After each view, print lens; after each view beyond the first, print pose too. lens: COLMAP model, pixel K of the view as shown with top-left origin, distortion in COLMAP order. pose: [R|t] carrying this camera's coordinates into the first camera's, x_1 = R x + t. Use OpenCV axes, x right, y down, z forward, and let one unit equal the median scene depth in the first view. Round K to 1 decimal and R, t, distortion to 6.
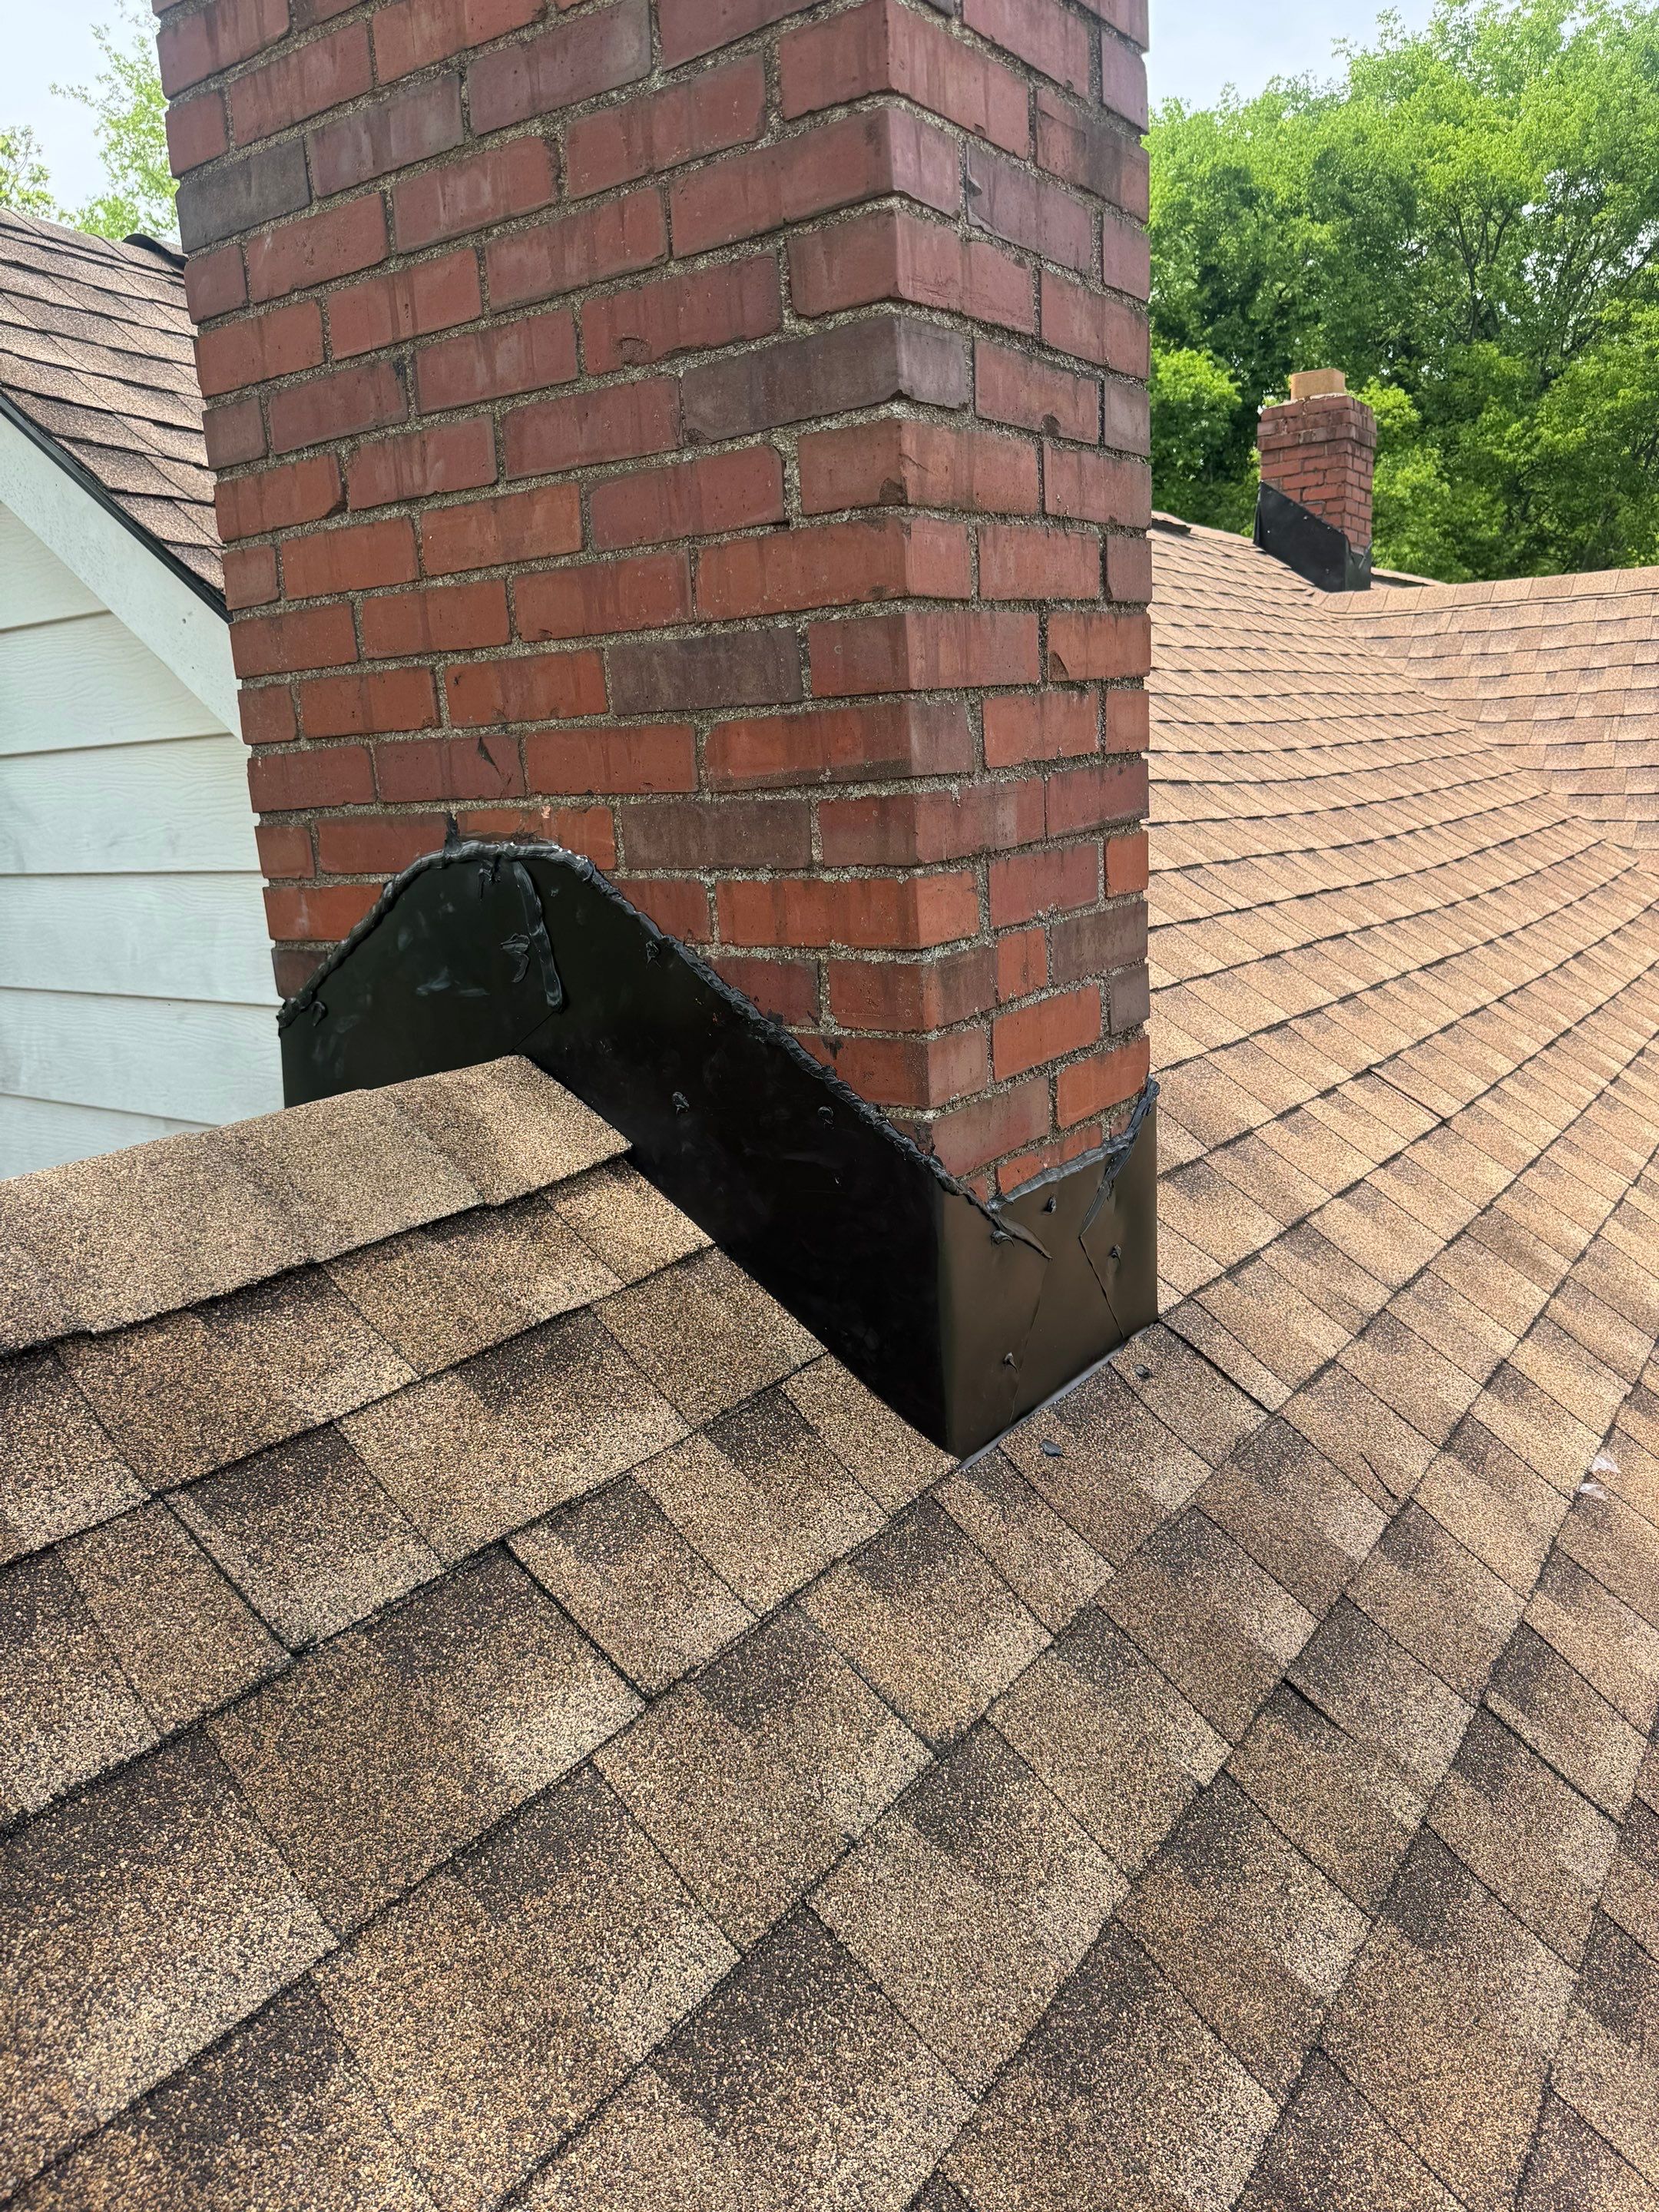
lens RADIAL K [[1585.7, 0, 821.0], [0, 1585.7, 1108.4], [0, 0, 1]] dist [0.109412, -0.177578]
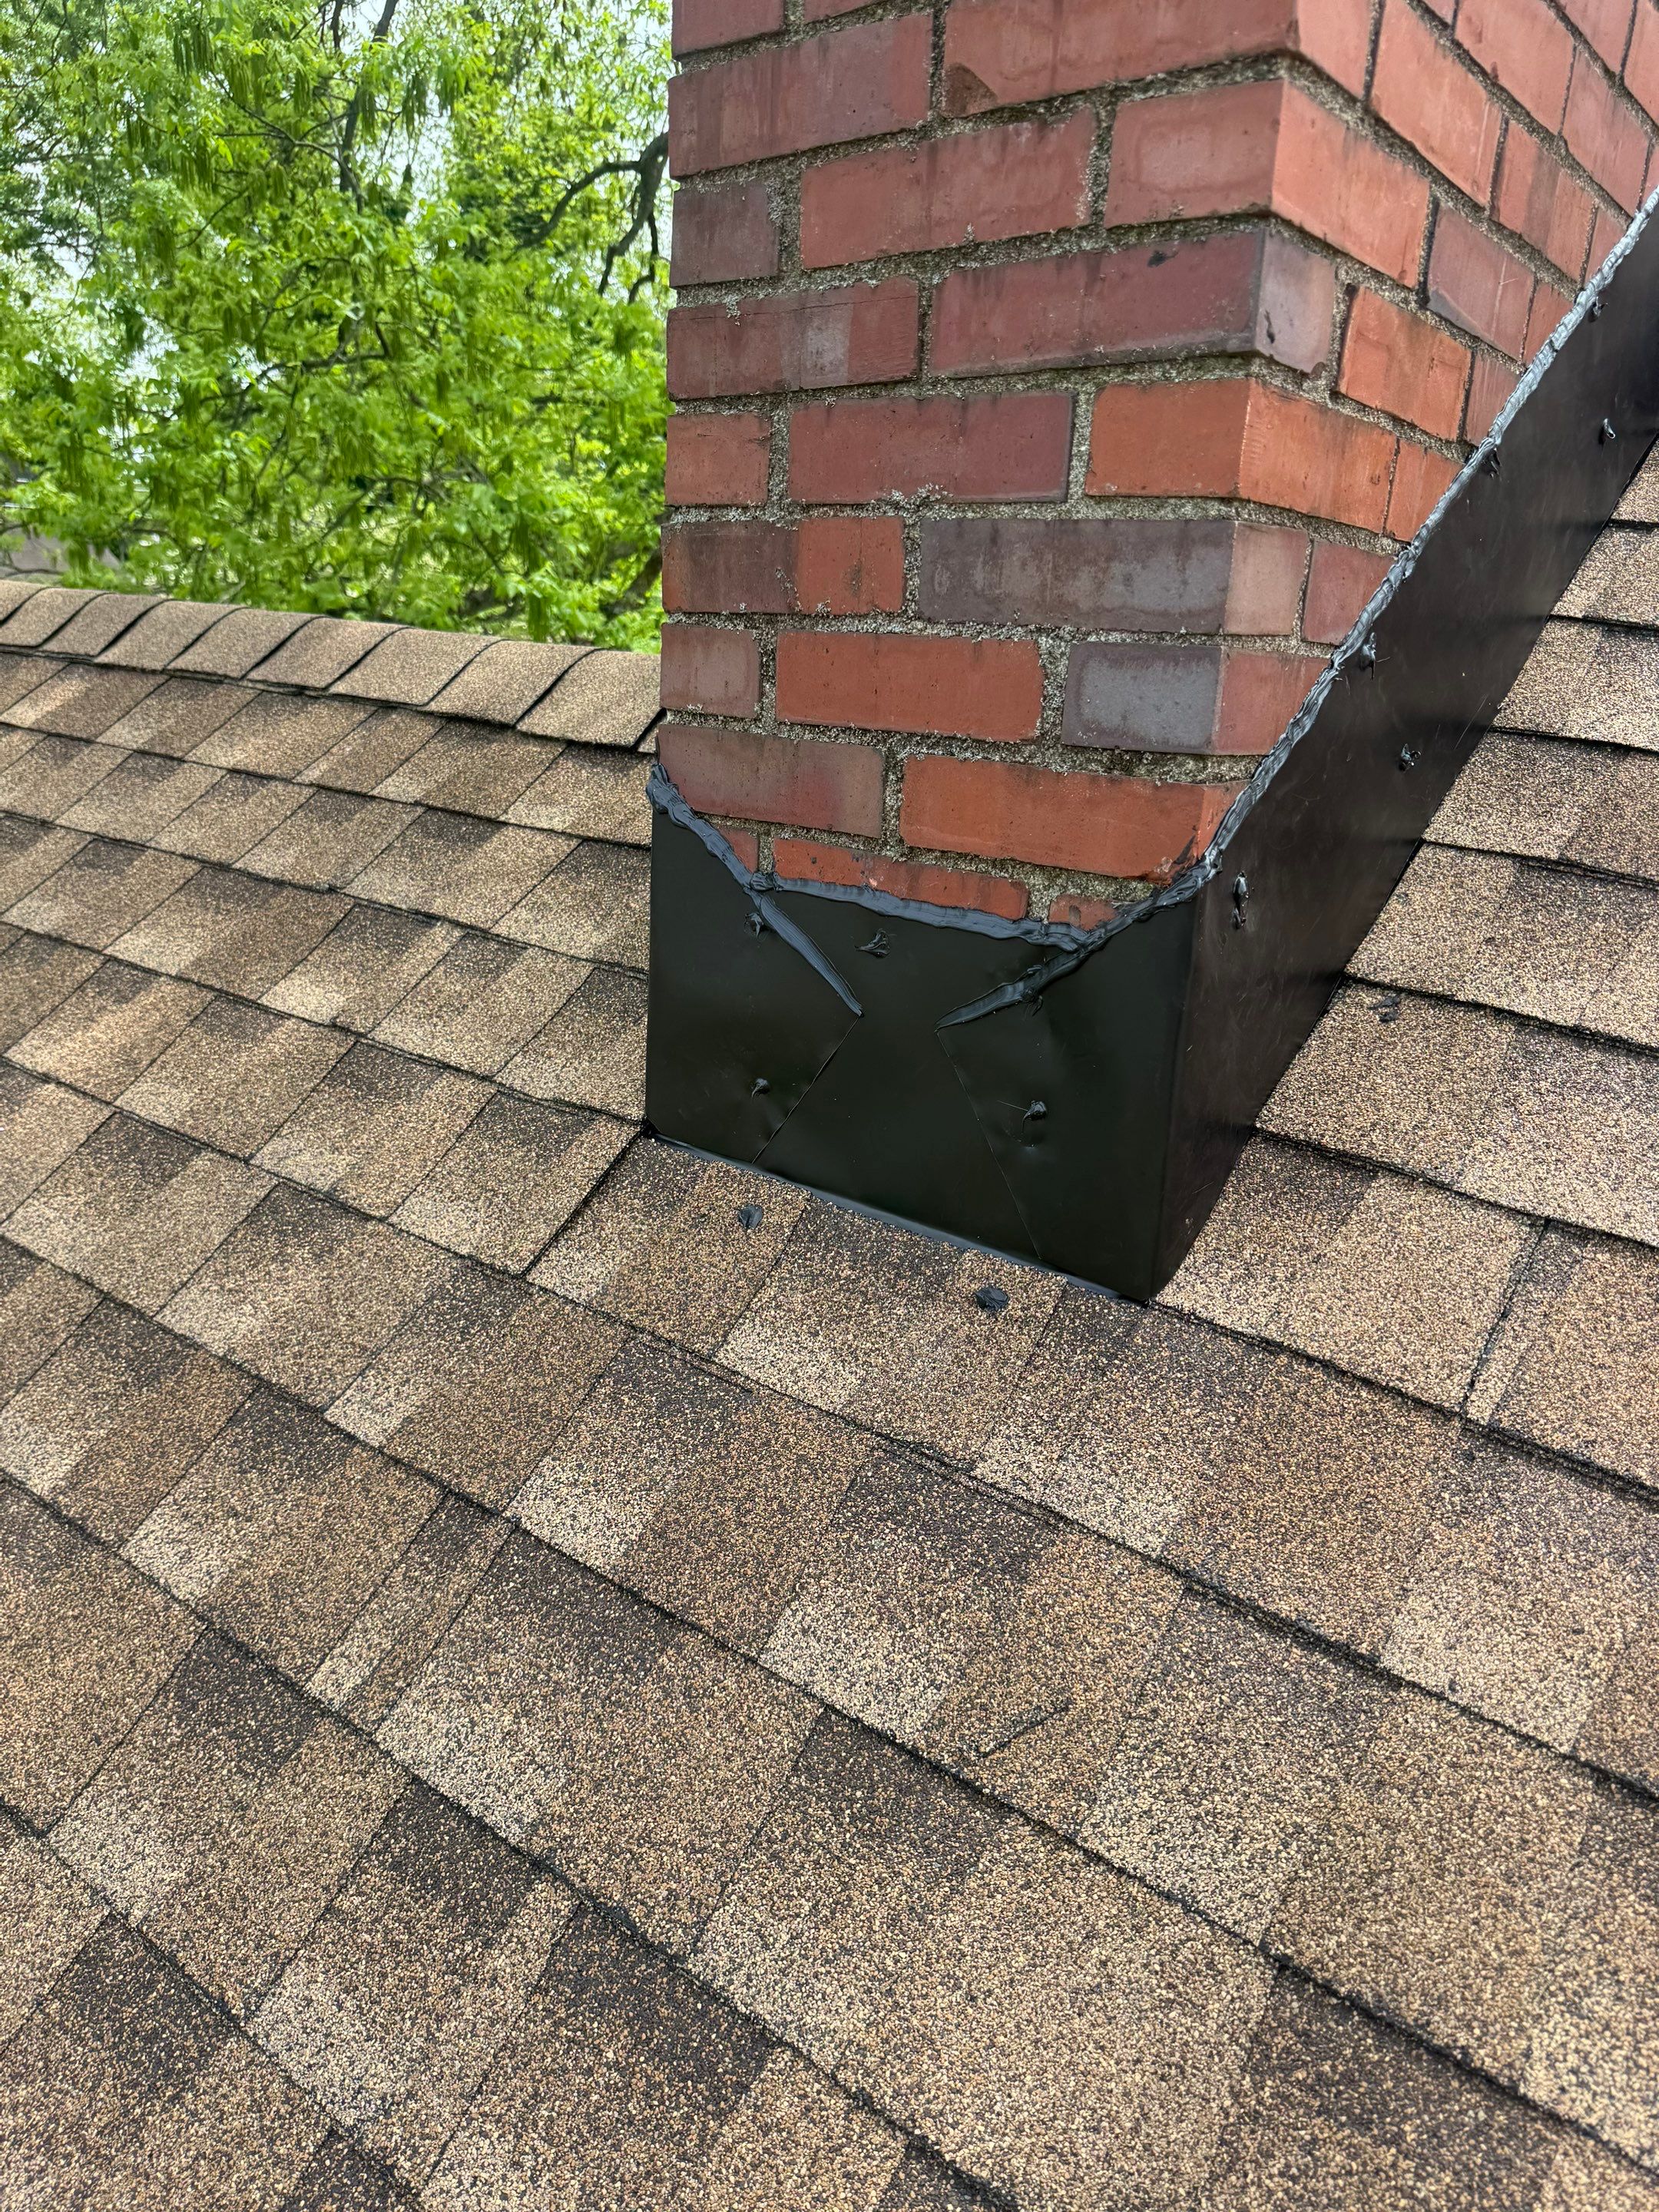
lens RADIAL K [[1585.7, 0, 821.0], [0, 1585.7, 1108.4], [0, 0, 1]] dist [0.109412, -0.177578]
pose [[-0.067743, 0.337587, -0.938854, 1.009213], [-0.268127, 0.900237, 0.343048, -0.130637], [0.960999, 0.274971, 0.029532, 1.173663]]
